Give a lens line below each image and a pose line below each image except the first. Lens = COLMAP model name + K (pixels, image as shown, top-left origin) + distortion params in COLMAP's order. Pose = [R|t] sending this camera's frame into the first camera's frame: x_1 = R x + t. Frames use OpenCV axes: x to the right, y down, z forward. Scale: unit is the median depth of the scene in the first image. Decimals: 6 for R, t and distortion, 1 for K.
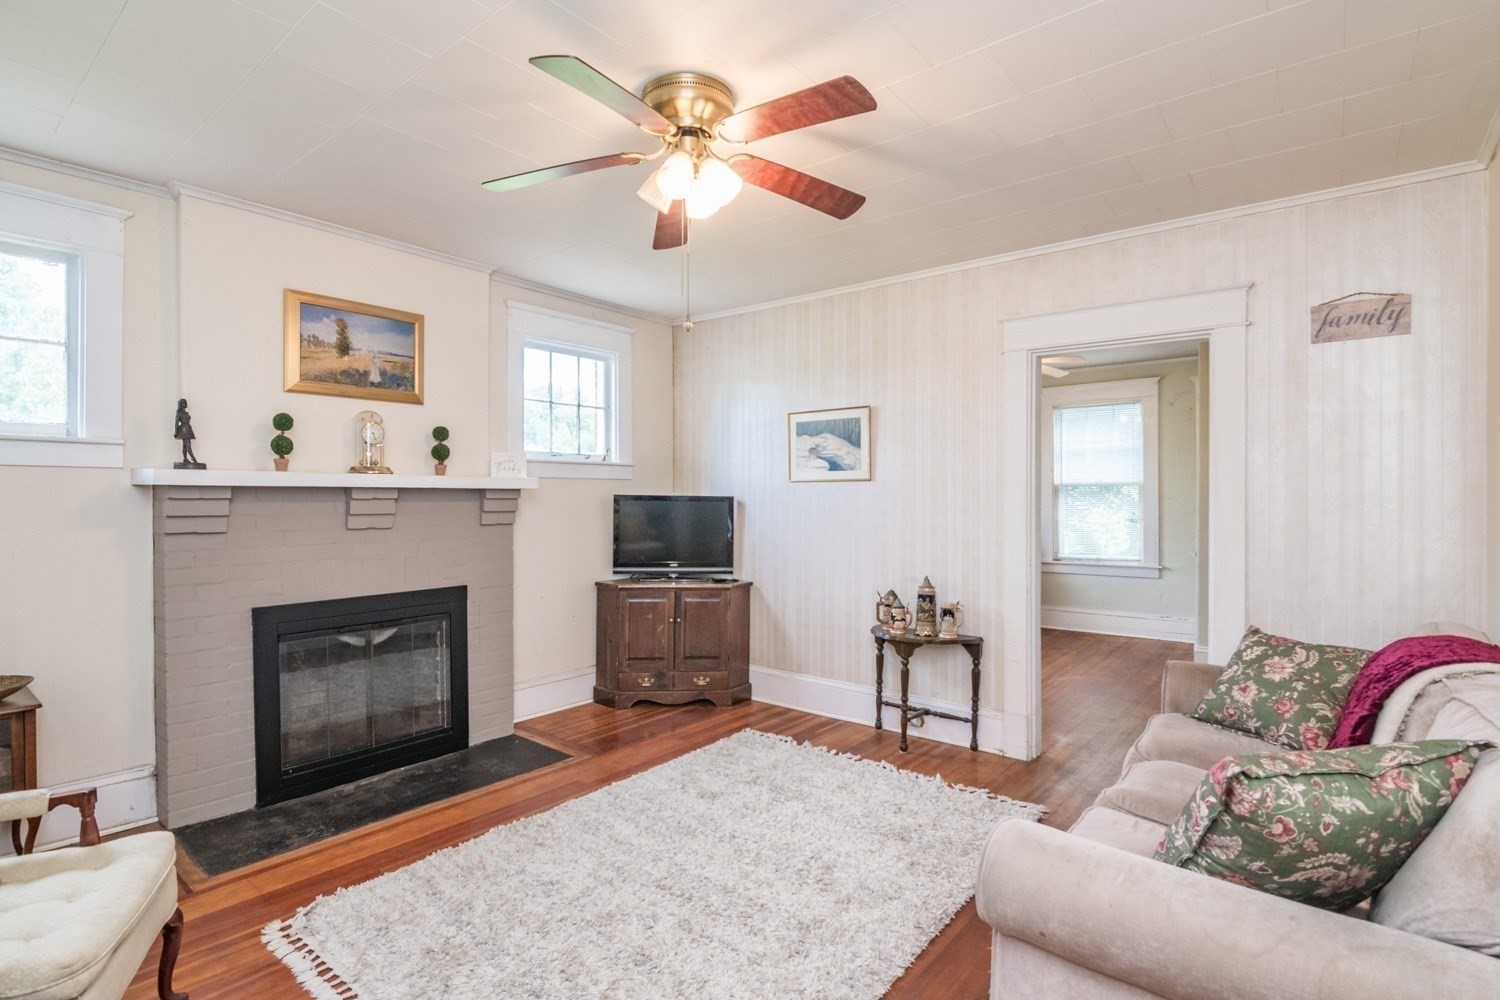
lens RADIAL K [[735.3, 0, 753.2], [0, 735.3, 504.6], [0, 0, 1]] dist [-0.007707, -0.005304]
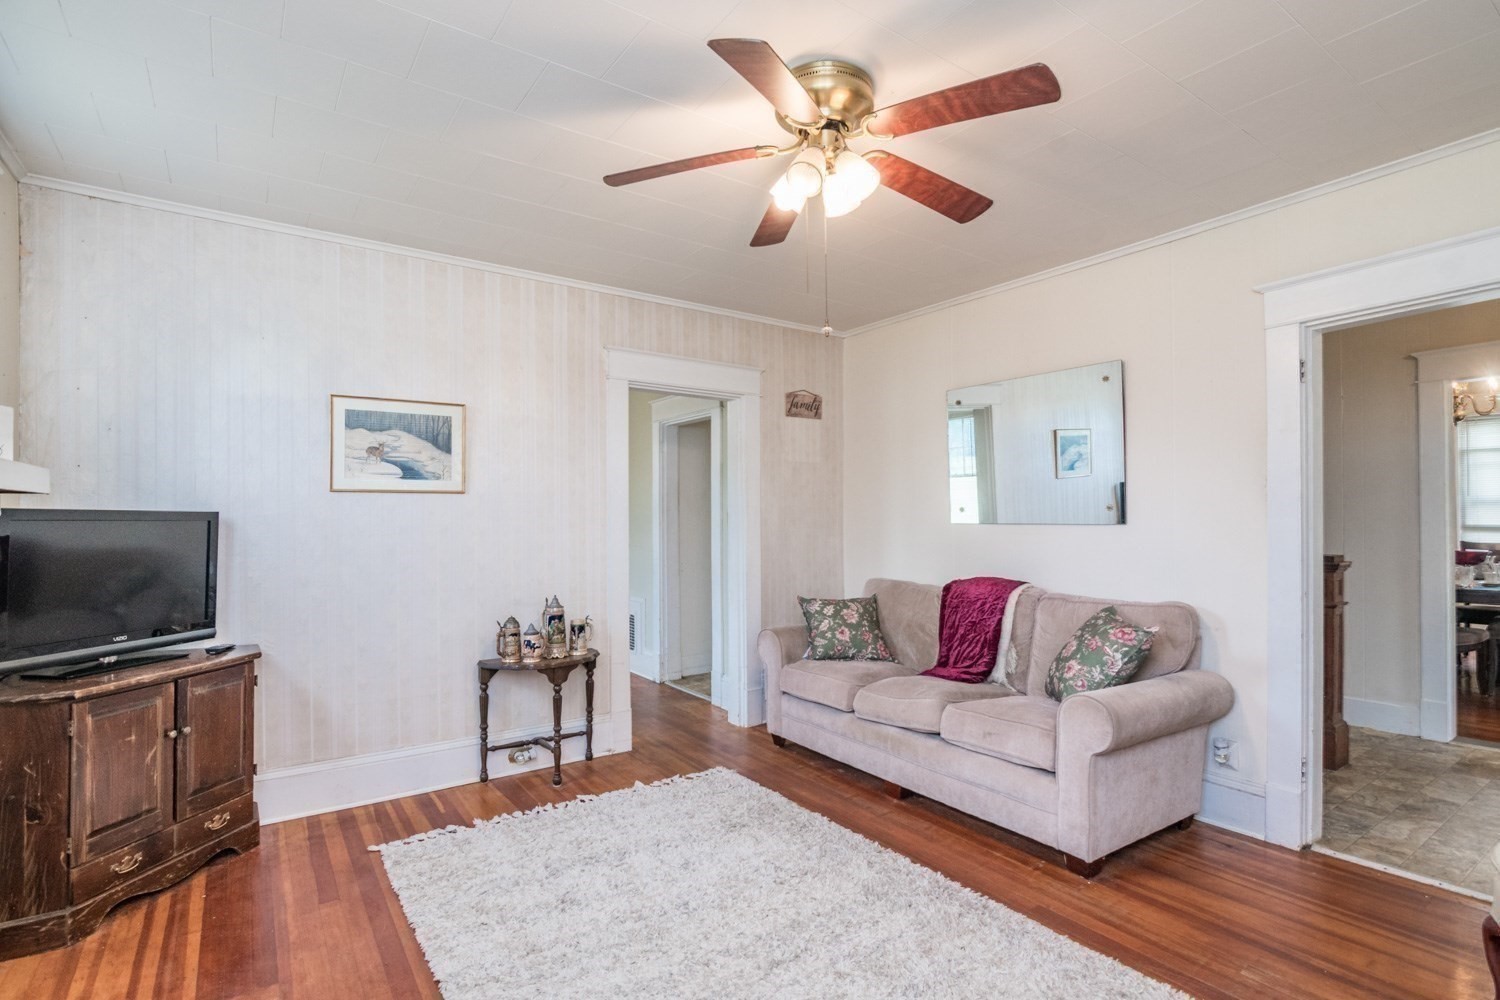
lens RADIAL K [[735.3, 0, 736.9], [0, 735.3, 510.8], [0, 0, 1]] dist [-0.007707, -0.005304]
pose [[0.273263, 0.001391, 0.961938, -0.664071], [0.009976, 0.999941, -0.004280, -0.006839], [-0.961888, 0.010766, 0.273233, 0.547949]]
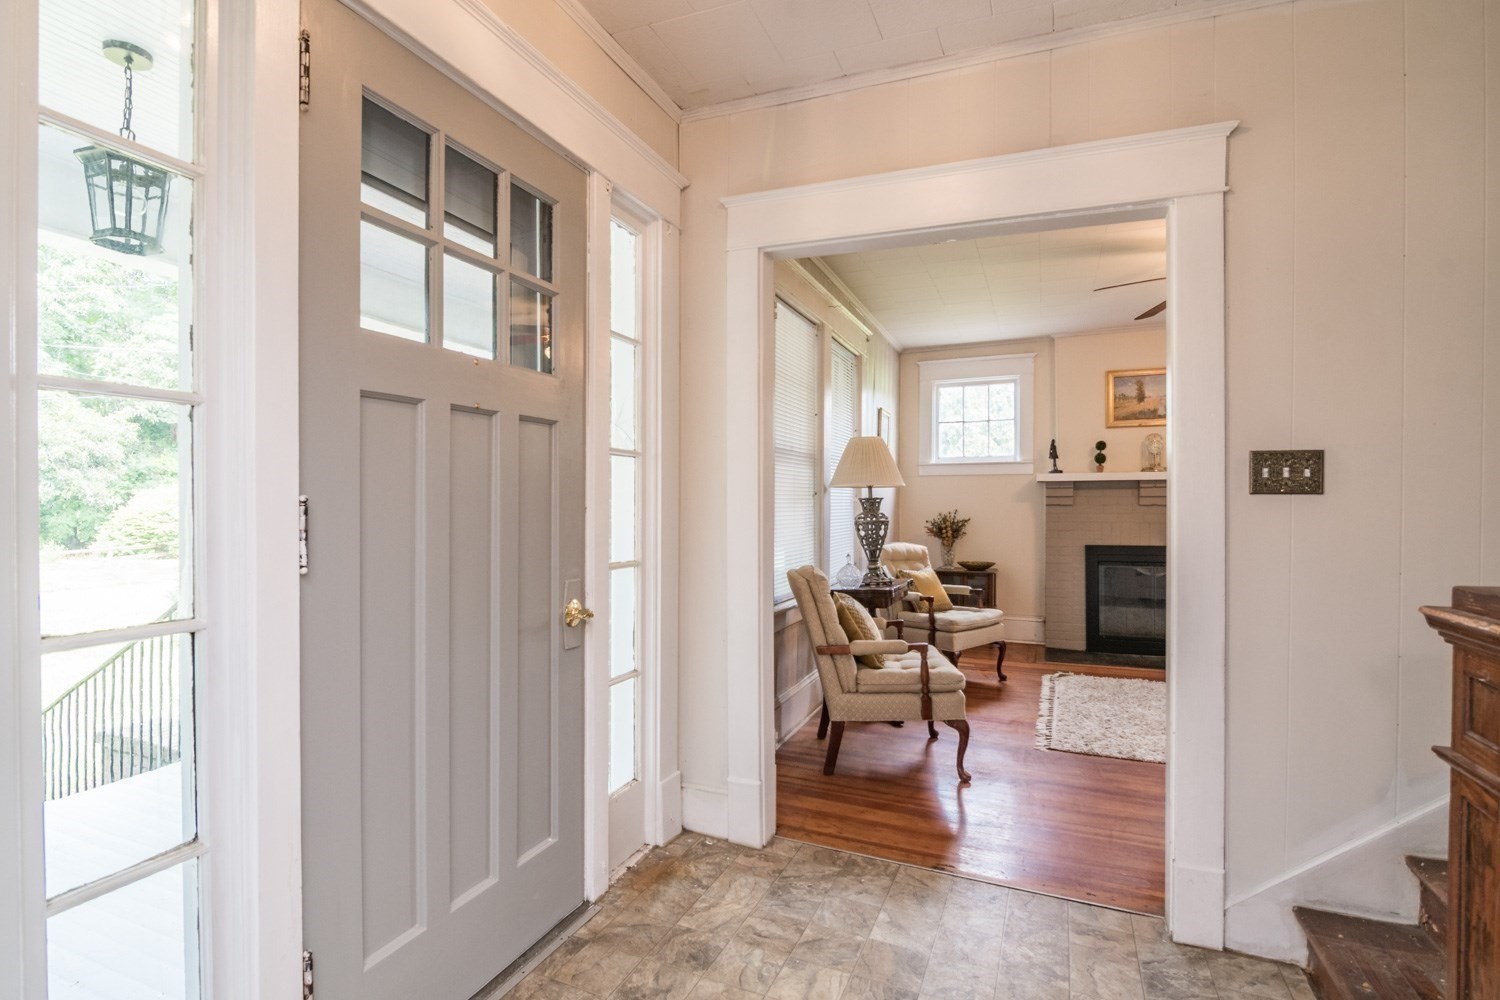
lens RADIAL K [[735.3, 0, 739.0], [0, 735.3, 503.3], [0, 0, 1]] dist [-0.007707, -0.005304]
pose [[0.253842, 0.001425, -0.967245, 0.786707], [-0.006630, 0.999978, -0.000267, 0.033258], [0.967223, 0.006480, 0.253846, -0.298081]]
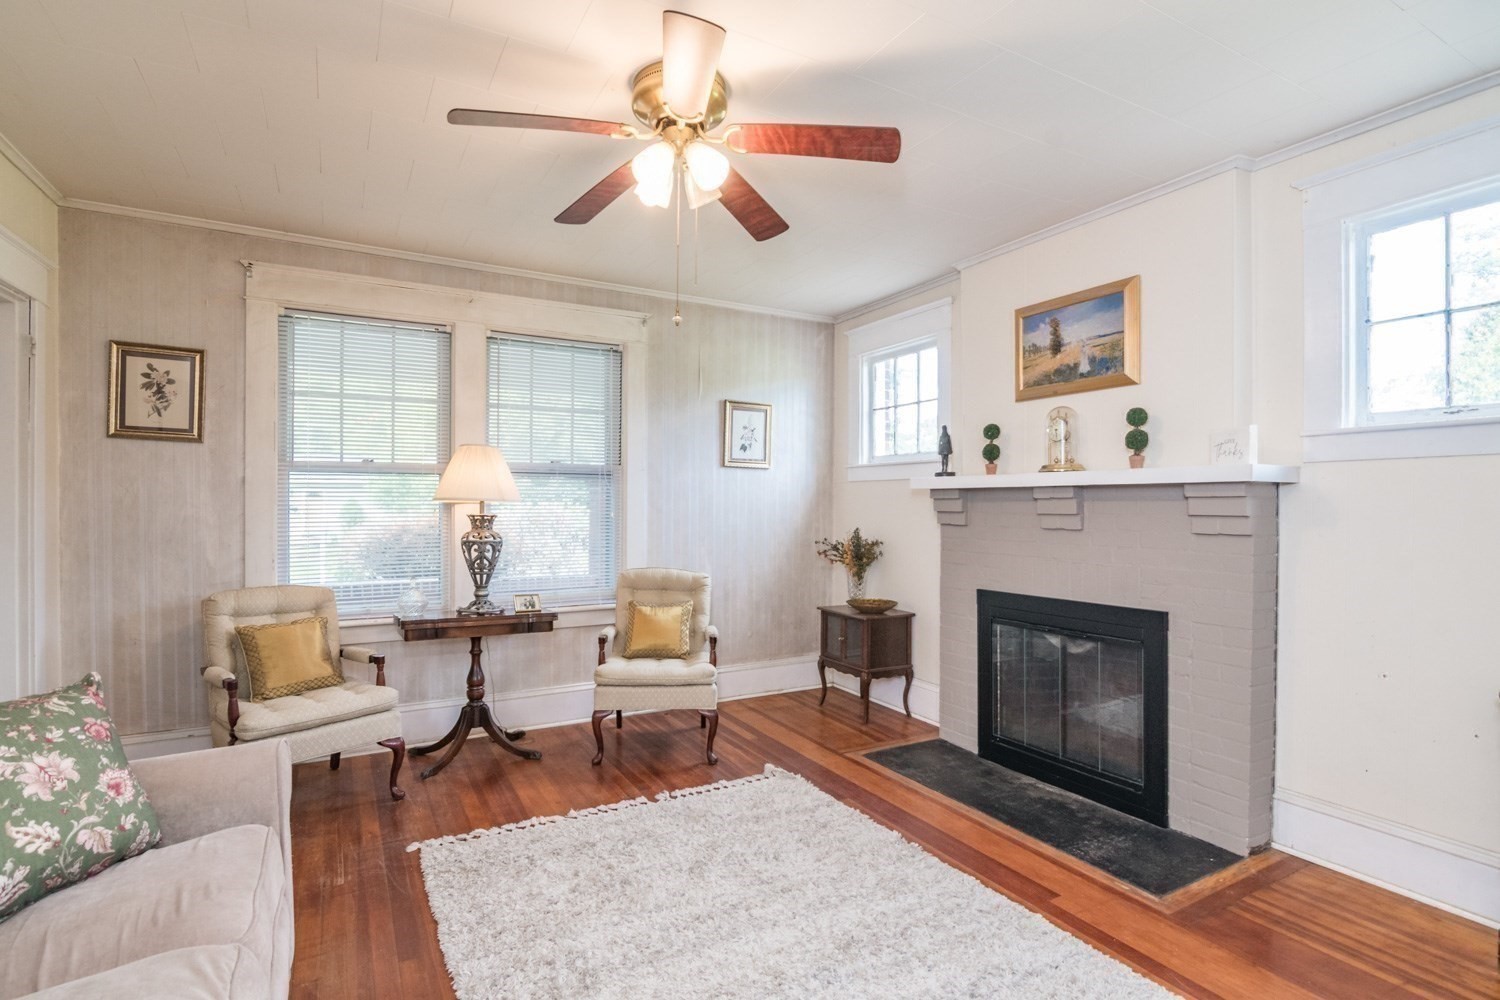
lens RADIAL K [[735.3, 0, 726.6], [0, 735.3, 509.9], [0, 0, 1]] dist [-0.007707, -0.005304]
pose [[-0.389093, 0.007856, -0.921165, 0.505925], [-0.009913, 0.999870, 0.012715, -0.000515], [0.921145, 0.014079, -0.388964, 0.924346]]
